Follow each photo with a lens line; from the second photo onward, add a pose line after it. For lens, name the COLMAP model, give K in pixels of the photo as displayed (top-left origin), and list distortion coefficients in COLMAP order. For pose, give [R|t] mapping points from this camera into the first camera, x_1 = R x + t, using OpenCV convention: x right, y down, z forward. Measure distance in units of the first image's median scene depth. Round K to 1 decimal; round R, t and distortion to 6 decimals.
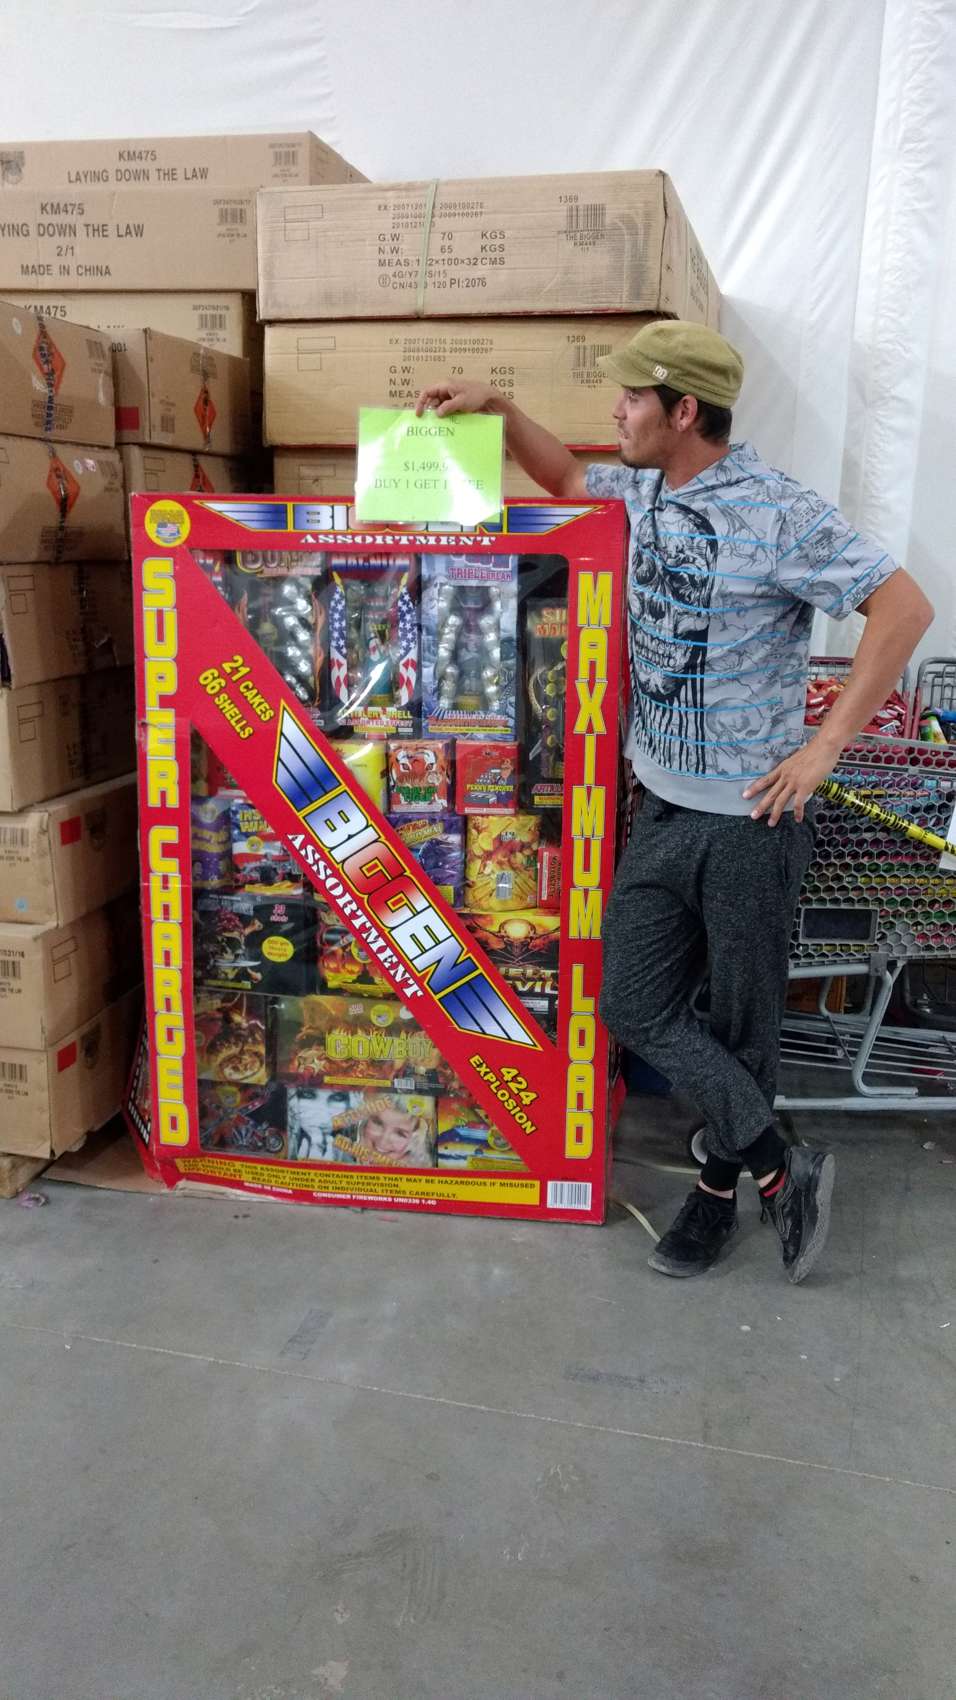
lens RADIAL K [[1297.0, 0, 474.8], [0, 1297.0, 843.7], [0, 0, 1]] dist [0.005526, -0.013387]
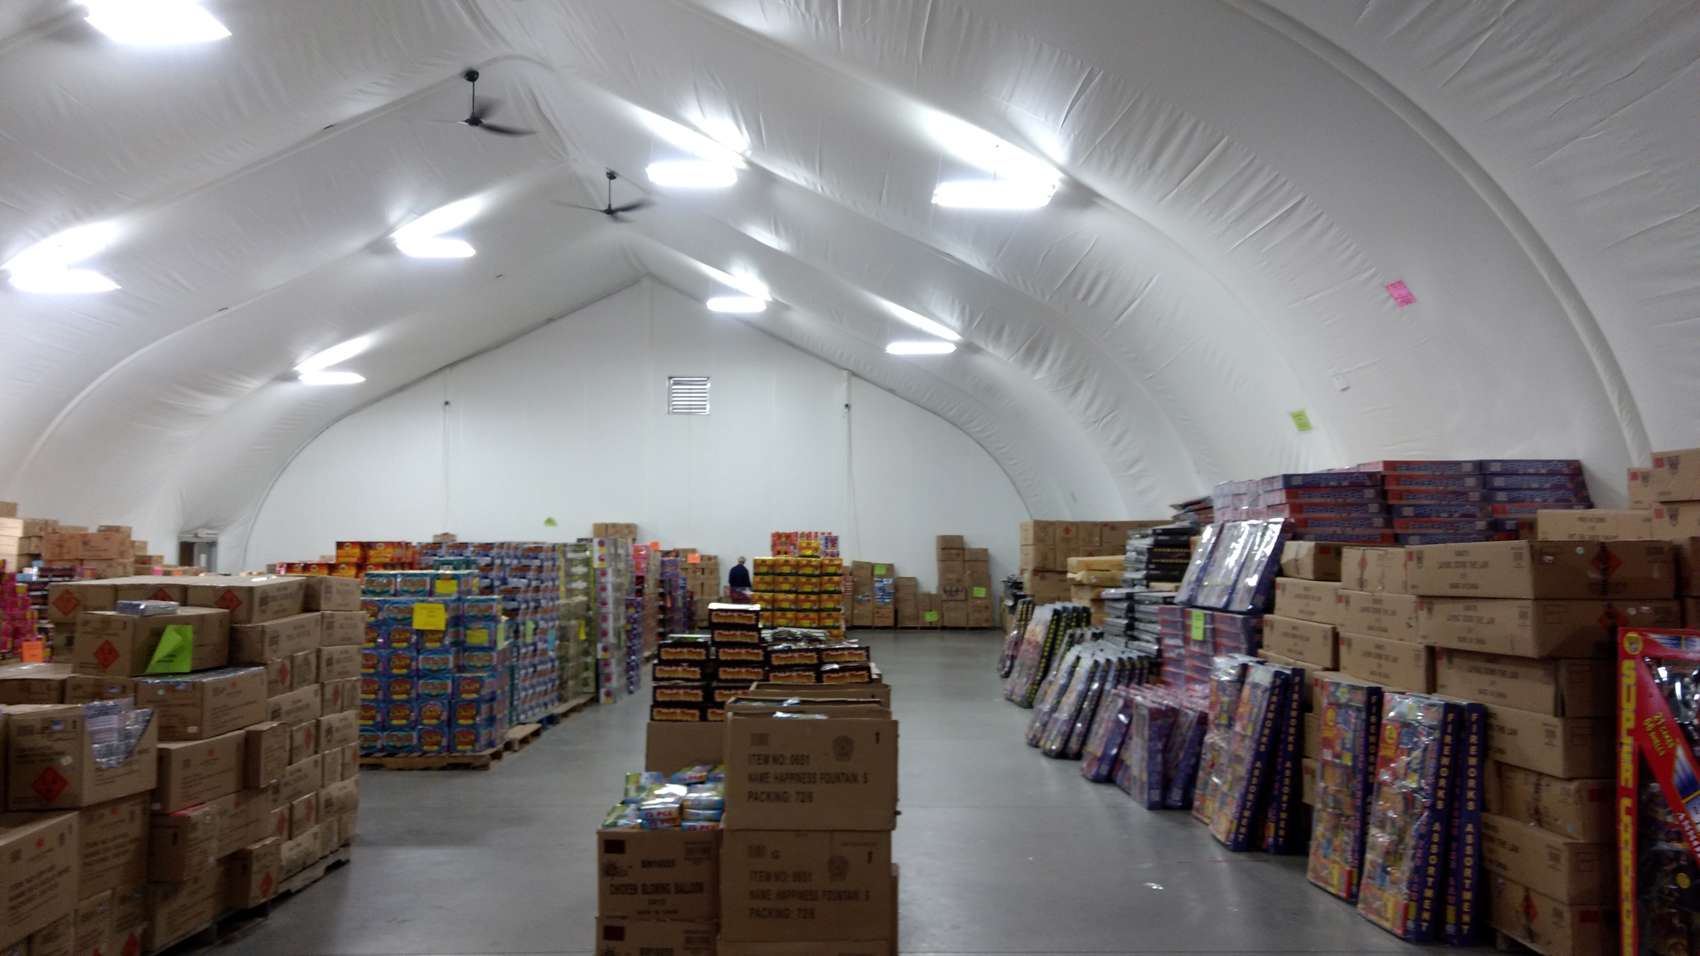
lens RADIAL K [[1297.0, 0, 847.9], [0, 1297.0, 480.5], [0, 0, 1]] dist [0.005526, -0.013387]
pose [[0.290535, -0.072584, -0.954107, 1.302933], [-0.227780, 0.963209, -0.142637, 0.071322], [0.929358, 0.258767, 0.263313, -0.701352]]
